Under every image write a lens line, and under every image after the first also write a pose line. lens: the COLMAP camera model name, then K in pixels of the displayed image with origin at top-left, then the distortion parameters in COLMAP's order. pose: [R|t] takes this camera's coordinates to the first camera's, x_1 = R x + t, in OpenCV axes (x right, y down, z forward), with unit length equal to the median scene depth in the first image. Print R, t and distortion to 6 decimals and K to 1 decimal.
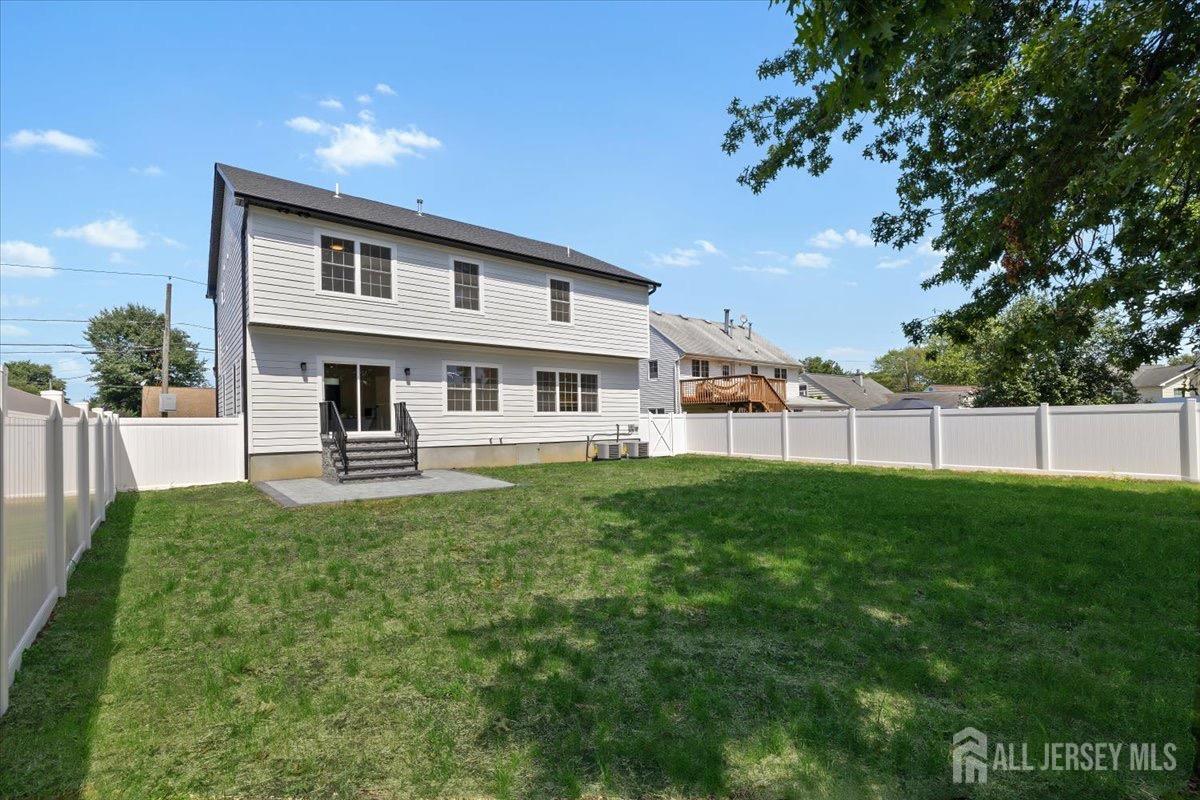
lens RADIAL K [[483.6, 0, 594.3], [0, 483.6, 413.8], [0, 0, 1]] dist [-0.000579, -0.000017]
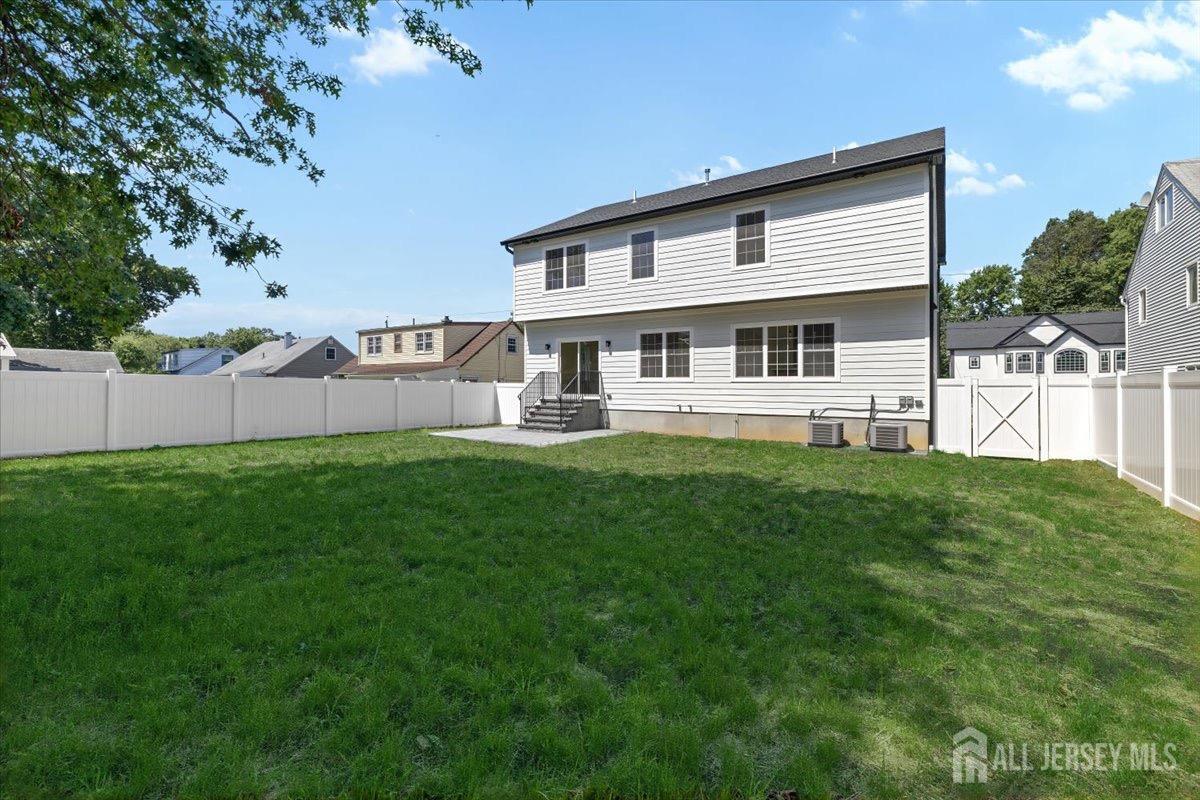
lens RADIAL K [[520.2, 0, 597.7], [0, 520.2, 391.1], [0, 0, 1]] dist [-0.003051, -0.000077]
pose [[0.333850, 0.015664, -0.942496, 0.692283], [0.003702, 0.999832, 0.017928, 0.003202], [0.942619, -0.009474, 0.333736, 0.496907]]
